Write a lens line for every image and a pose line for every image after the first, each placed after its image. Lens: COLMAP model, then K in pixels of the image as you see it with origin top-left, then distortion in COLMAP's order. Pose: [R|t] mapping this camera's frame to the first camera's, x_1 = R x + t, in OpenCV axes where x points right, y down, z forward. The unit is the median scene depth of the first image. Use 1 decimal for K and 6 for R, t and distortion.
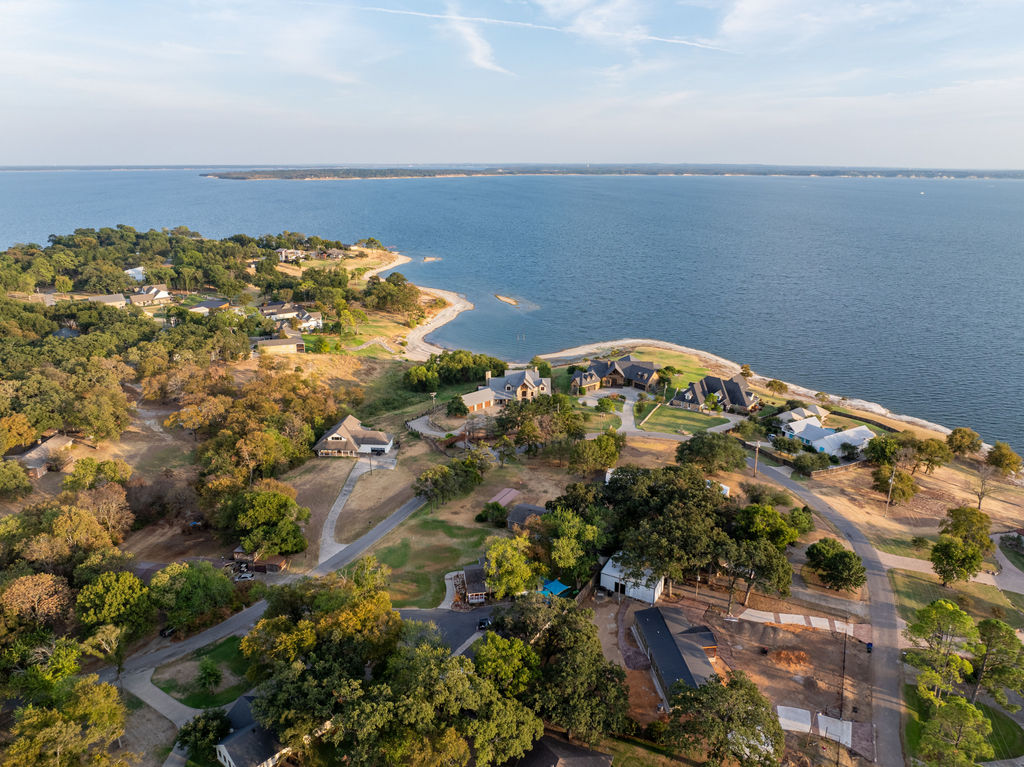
lens RADIAL K [[764.2, 0, 512.0], [0, 764.2, 383.5], [0, 0, 1]] dist [-0.022657, -0.001515]
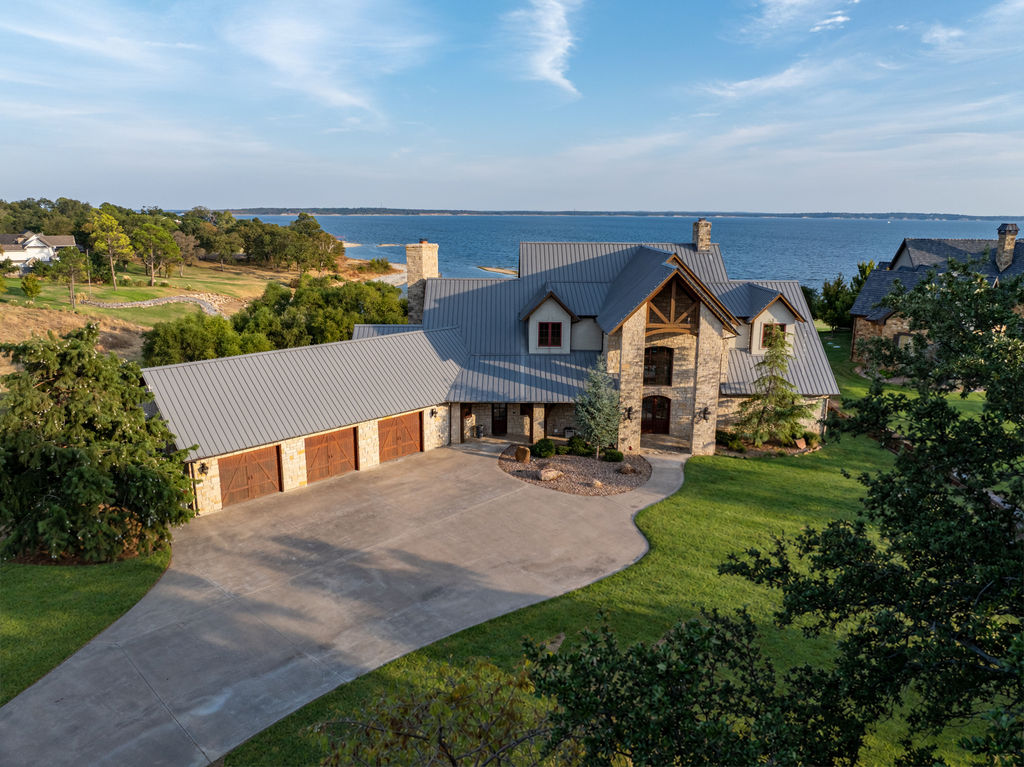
lens RADIAL K [[764.2, 0, 512.0], [0, 764.2, 383.5], [0, 0, 1]] dist [-0.022657, -0.001515]
pose [[0.999837, -0.001473, 0.017968, -0.014575], [0.002582, 0.998082, -0.061859, 0.025267], [-0.017843, 0.061896, 0.997923, 0.839790]]
